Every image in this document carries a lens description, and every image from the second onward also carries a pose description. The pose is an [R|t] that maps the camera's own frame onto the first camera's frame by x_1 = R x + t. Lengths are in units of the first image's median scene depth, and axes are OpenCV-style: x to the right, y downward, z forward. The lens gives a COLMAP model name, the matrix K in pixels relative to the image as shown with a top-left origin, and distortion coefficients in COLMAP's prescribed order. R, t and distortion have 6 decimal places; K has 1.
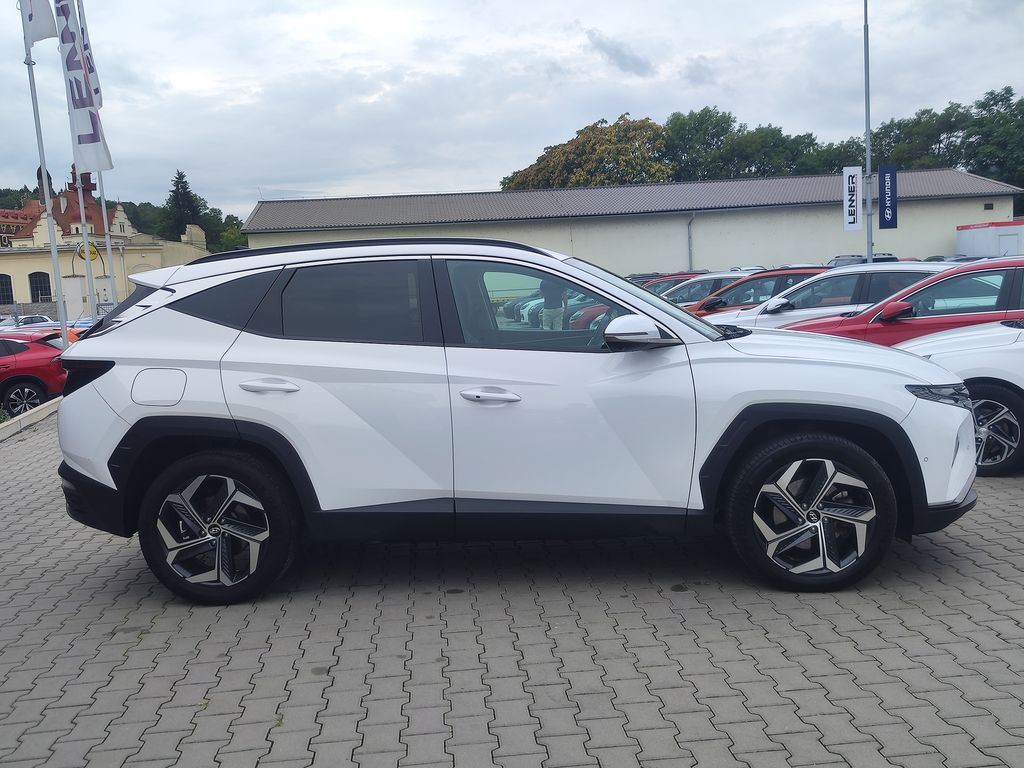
lens RADIAL K [[1013.1, 0, 513.4], [0, 1013.1, 353.5], [0, 0, 1]] dist [0.082059, -0.160103]
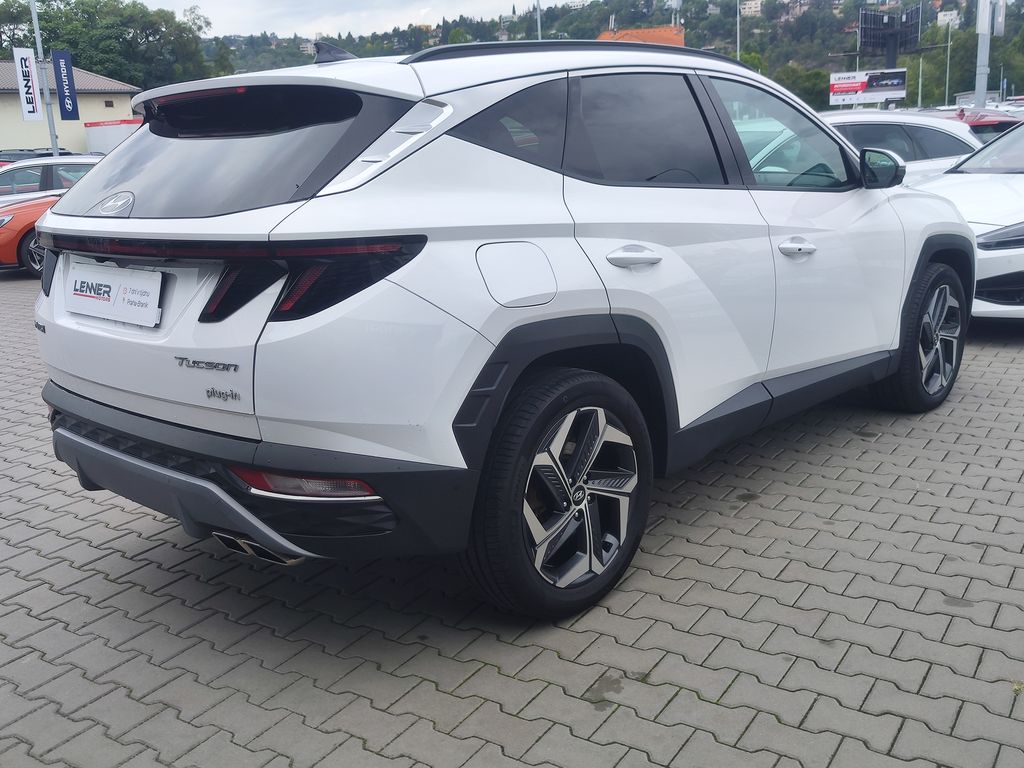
lens RADIAL K [[1013.1, 0, 513.4], [0, 1013.1, 353.5], [0, 0, 1]] dist [0.082059, -0.160103]
pose [[0.625193, -0.145016, 0.766879, -0.124086], [0.075608, 0.989218, 0.125421, 0.000902], [-0.776799, -0.020430, 0.629417, 0.101489]]
